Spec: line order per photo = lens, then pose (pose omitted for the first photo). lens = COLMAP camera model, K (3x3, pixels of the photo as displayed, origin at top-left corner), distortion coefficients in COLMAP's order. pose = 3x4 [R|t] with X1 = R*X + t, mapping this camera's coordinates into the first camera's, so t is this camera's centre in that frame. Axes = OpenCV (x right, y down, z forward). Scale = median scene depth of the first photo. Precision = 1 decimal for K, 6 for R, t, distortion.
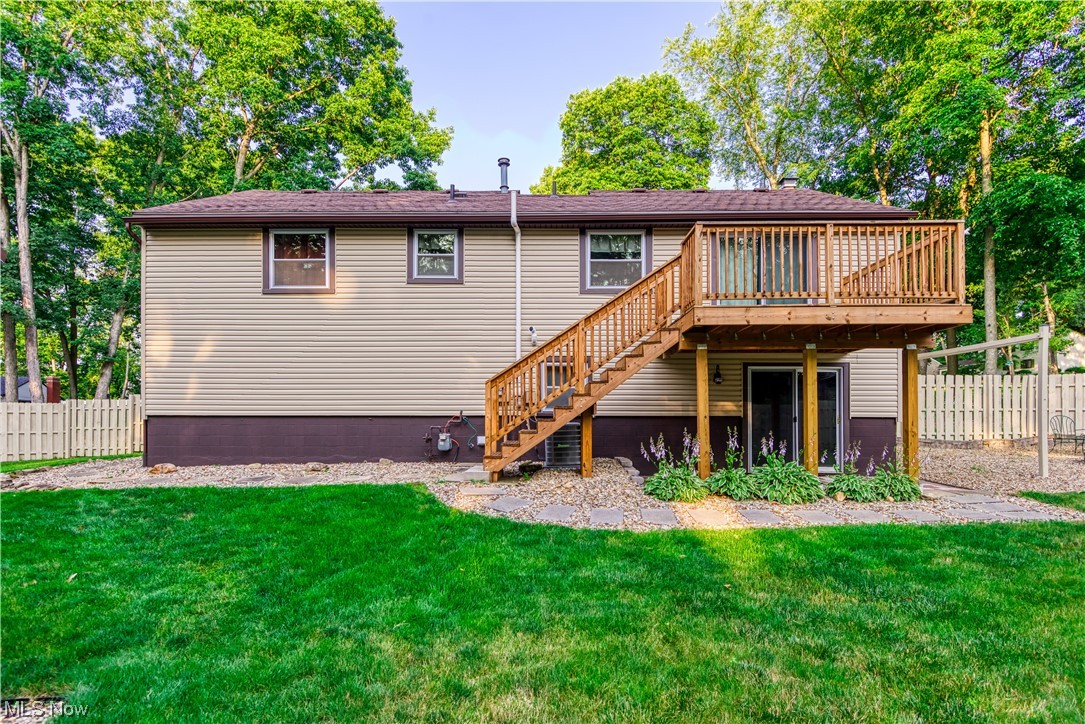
lens RADIAL K [[544.2, 0, 540.5], [0, 544.2, 405.0], [0, 0, 1]] dist [-0.002049, -0.000492]
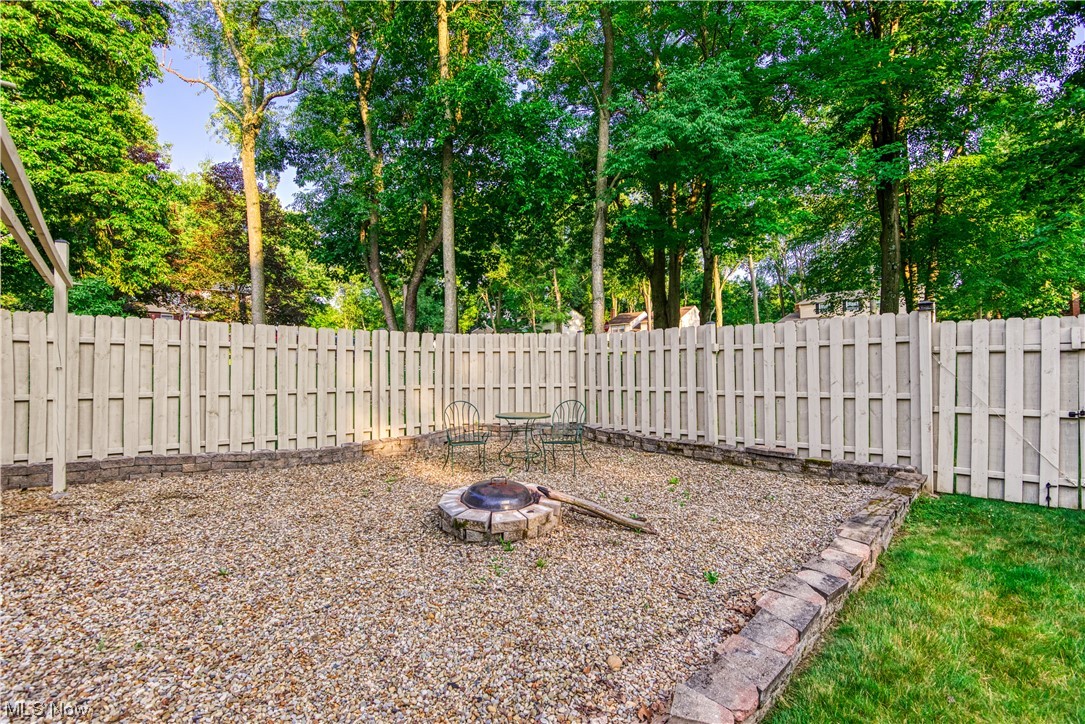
lens RADIAL K [[507.4, 0, 542.5], [0, 507.4, 362.0], [0, 0, 1]] dist [-0.000946, -0.000513]
pose [[0.763140, 0.004554, 0.646217, 0.593123], [-0.005443, 0.999985, -0.000619, -0.021729], [-0.646211, -0.003045, 0.763153, 0.453413]]
